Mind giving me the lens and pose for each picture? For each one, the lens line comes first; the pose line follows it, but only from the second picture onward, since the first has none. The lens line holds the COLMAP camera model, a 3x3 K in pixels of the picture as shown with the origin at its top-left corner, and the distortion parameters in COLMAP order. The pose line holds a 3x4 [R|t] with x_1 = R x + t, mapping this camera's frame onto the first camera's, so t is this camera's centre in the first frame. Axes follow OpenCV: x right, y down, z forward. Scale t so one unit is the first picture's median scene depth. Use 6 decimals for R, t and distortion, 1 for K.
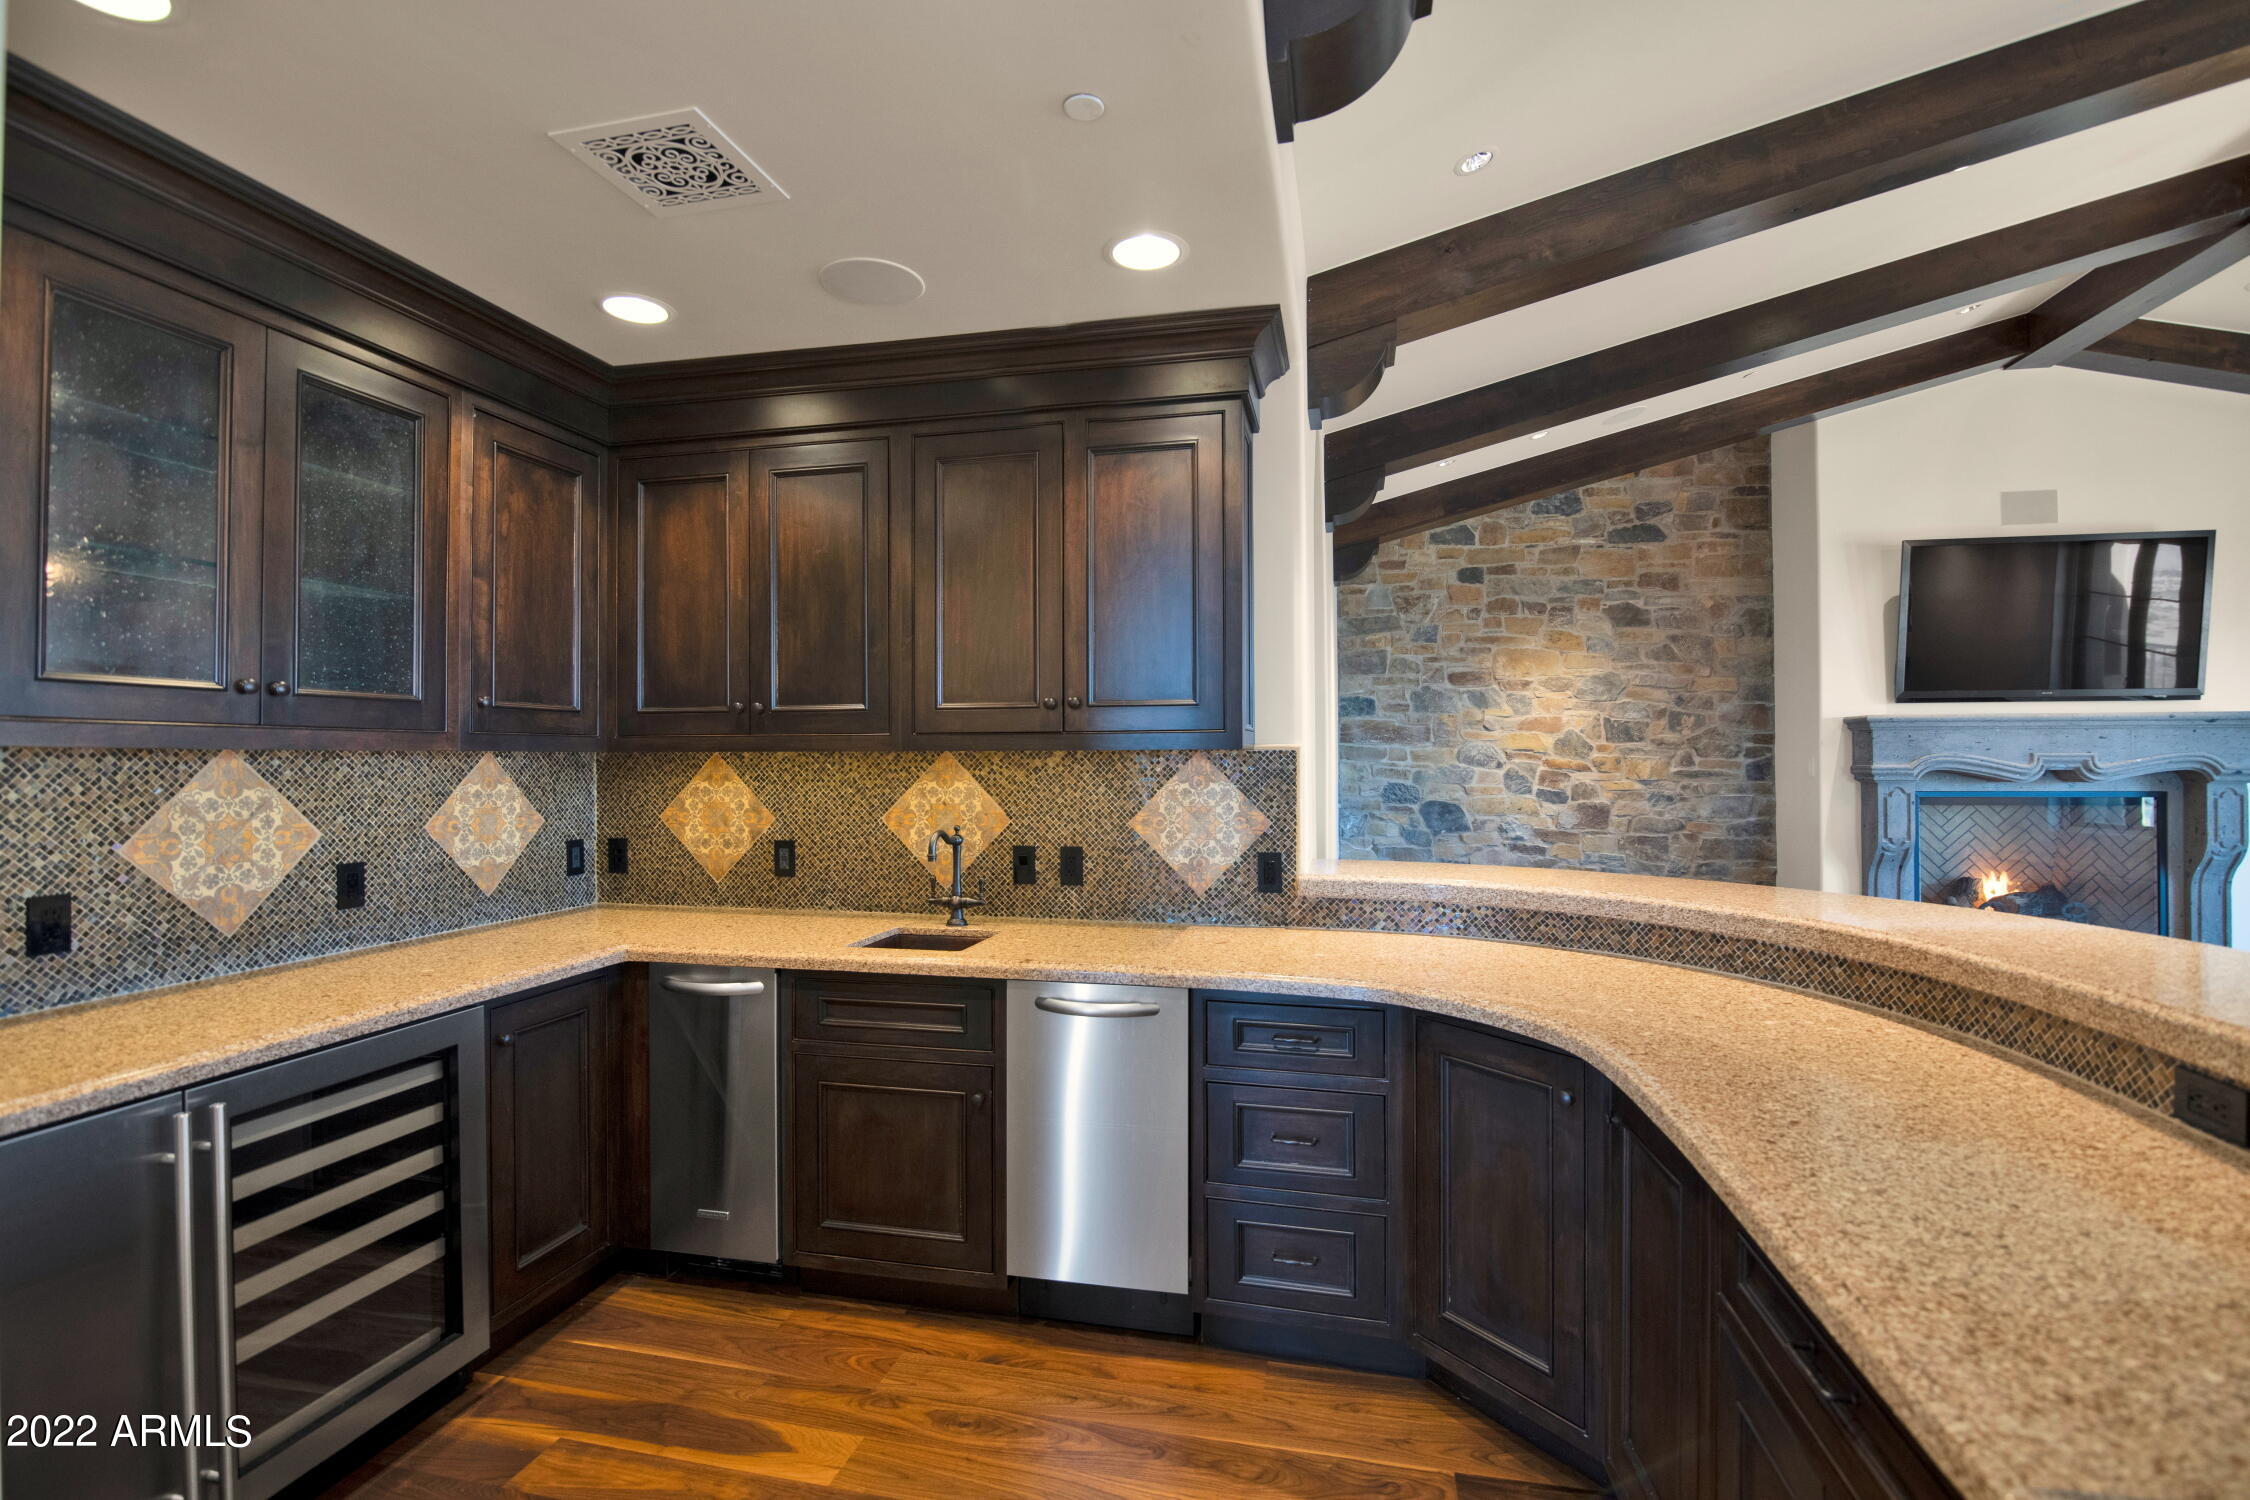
lens RADIAL K [[1054.1, 0, 1120.5], [0, 1054.1, 751.3], [0, 0, 1]] dist [-0.021080, 0.000746]
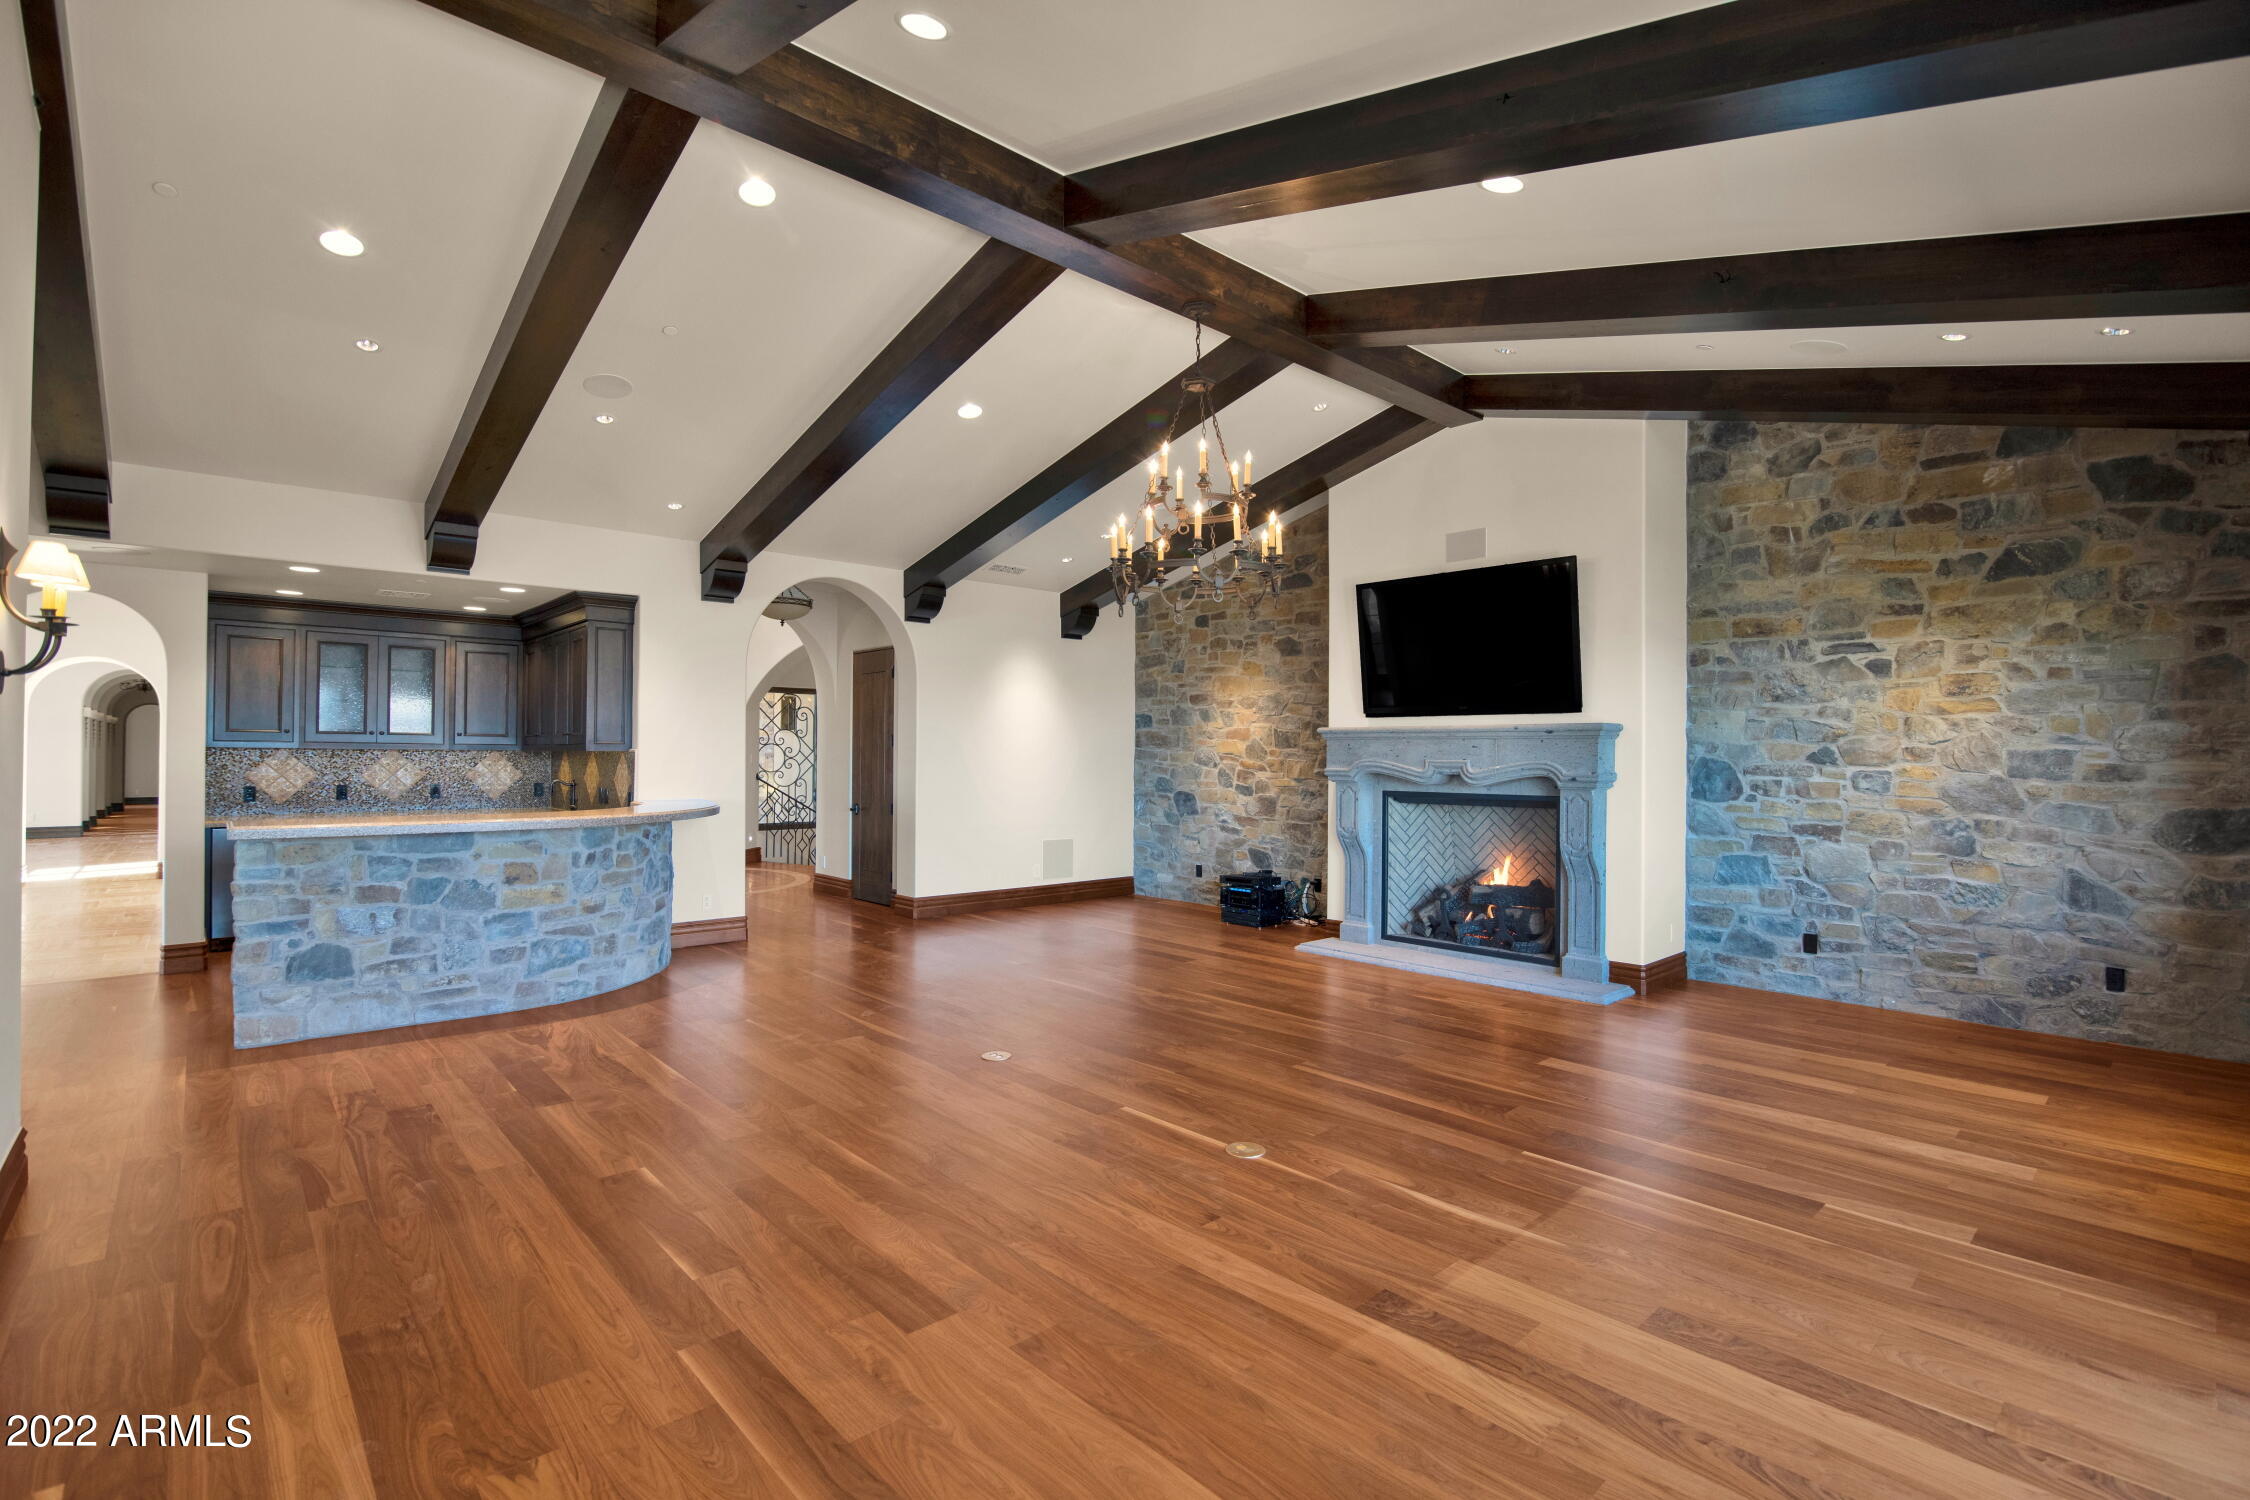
lens RADIAL K [[1054.1, 0, 1120.5], [0, 1054.1, 751.3], [0, 0, 1]] dist [-0.021080, 0.000746]
pose [[0.808812, 0.007449, -0.588020, 1.056105], [-0.007386, 0.999970, 0.002508, -0.006583], [0.588021, 0.002314, 0.808843, -0.136366]]
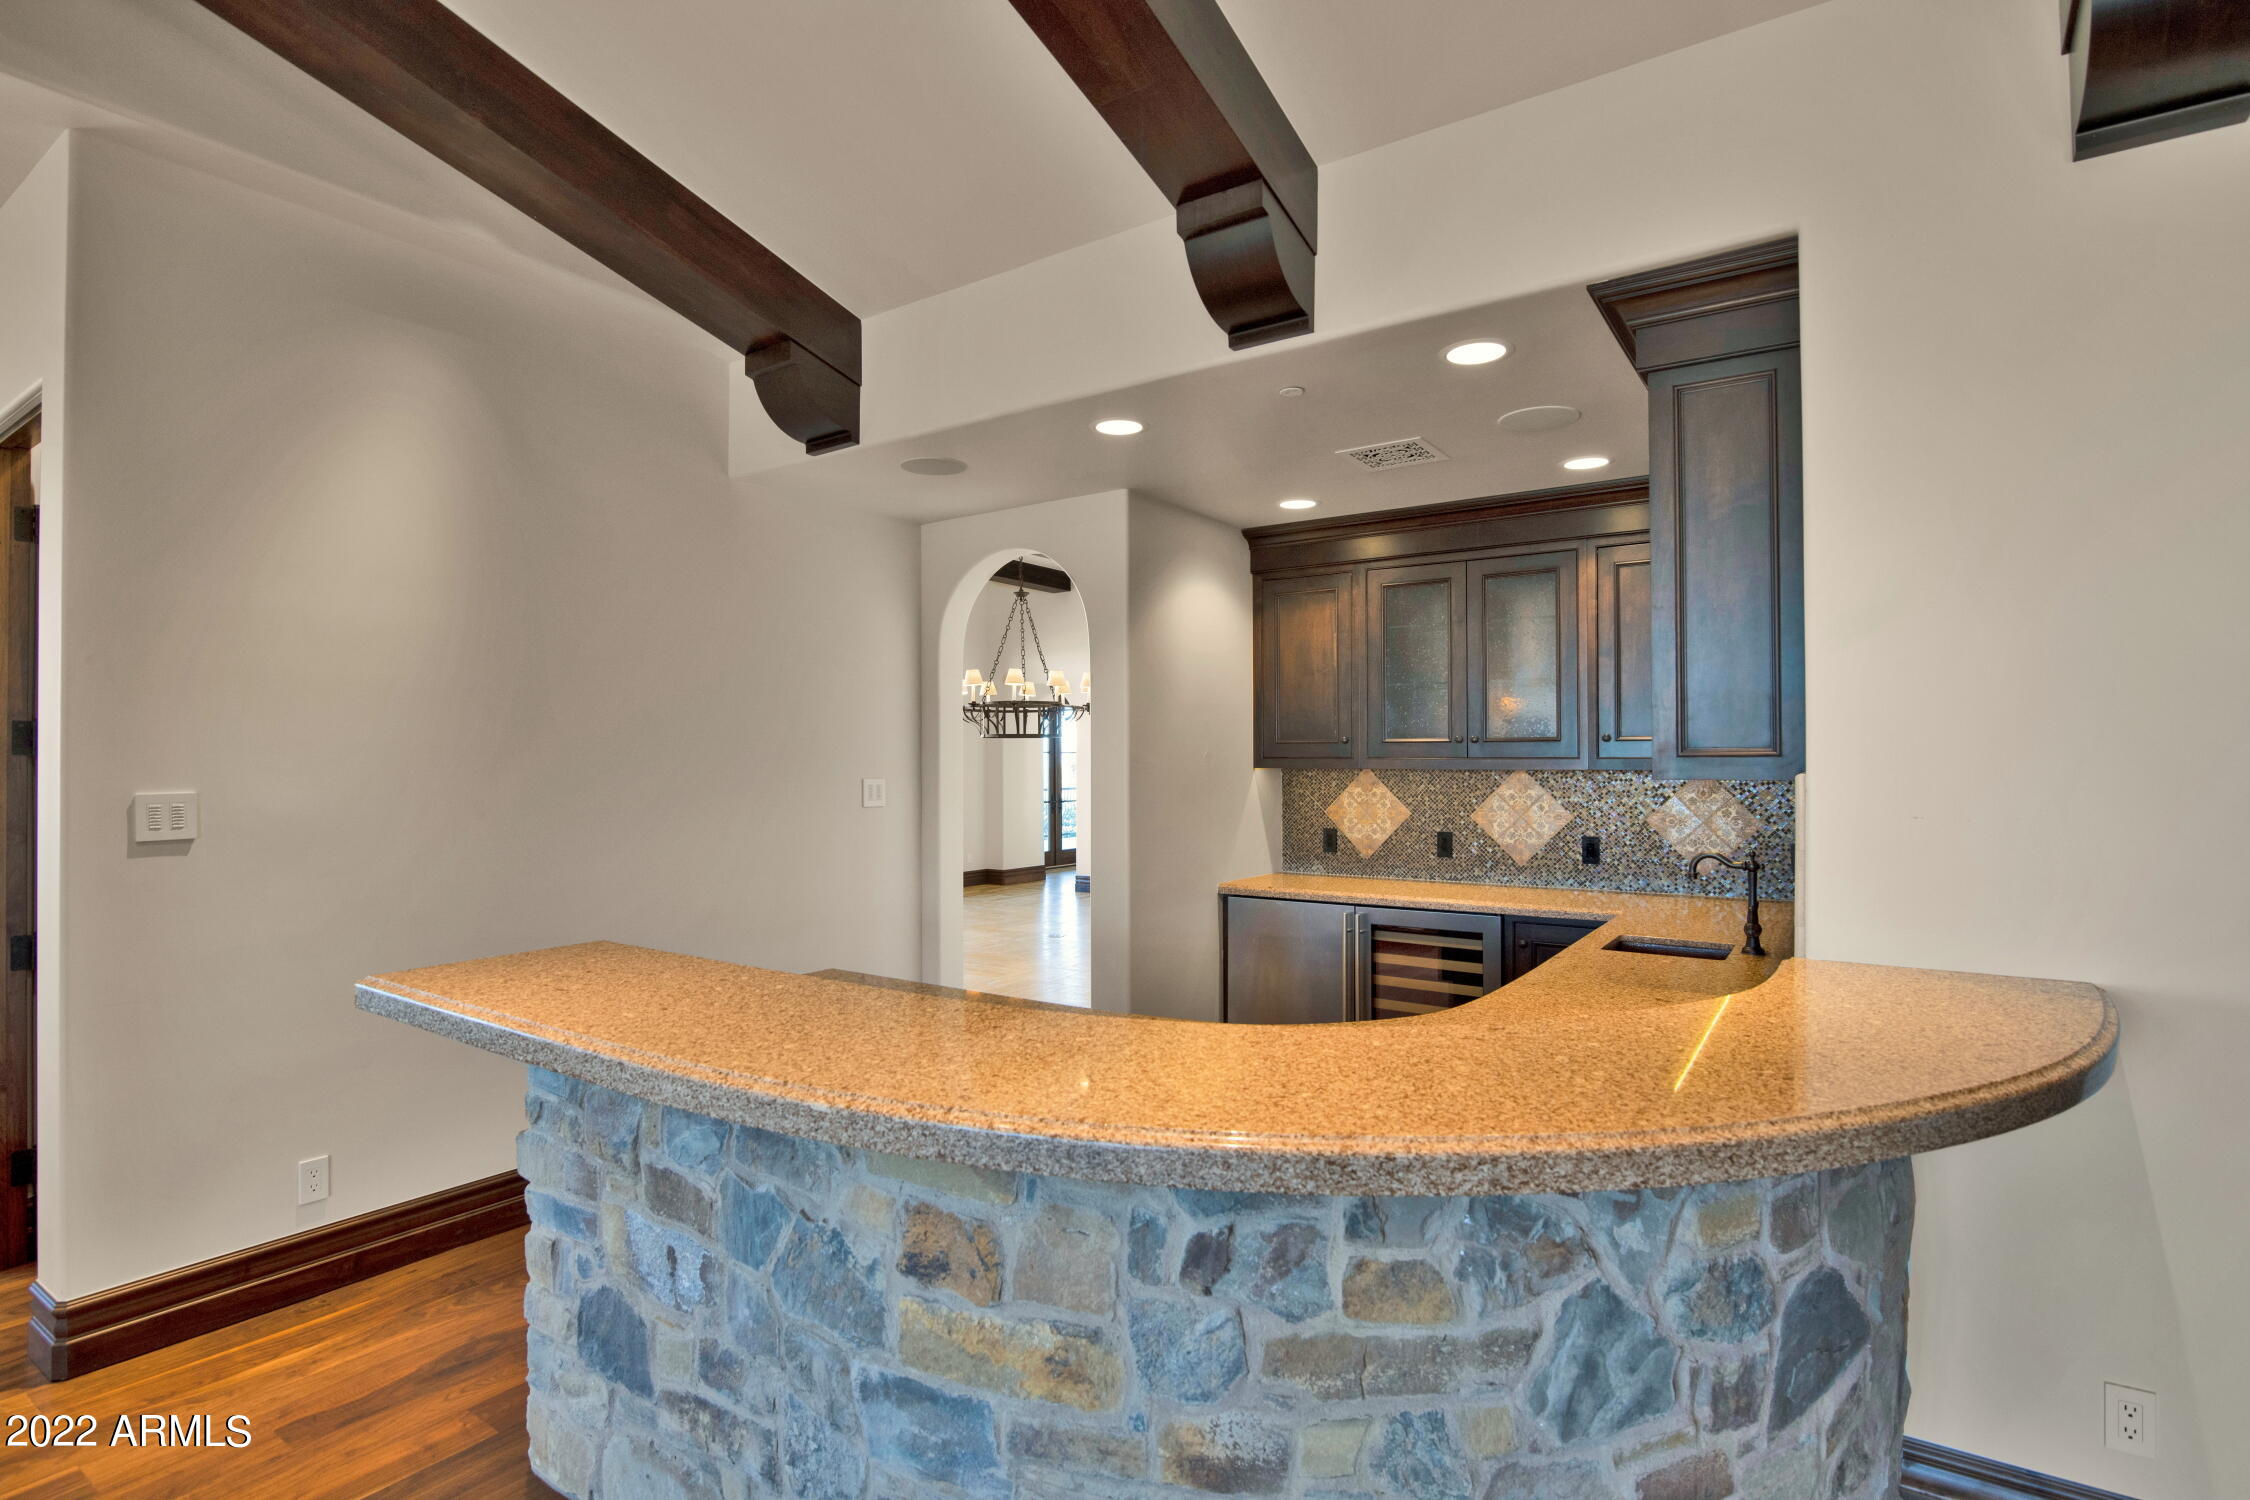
lens RADIAL K [[1102.6, 0, 1128.4], [0, 1102.6, 752.8], [0, 0, 1]] dist [-0.011831, -0.000050]
pose [[-0.364001, -0.001927, -0.931397, 0.424600], [0.009550, 0.999938, -0.005802, -0.008269], [0.931350, -0.011007, -0.363960, 0.348761]]
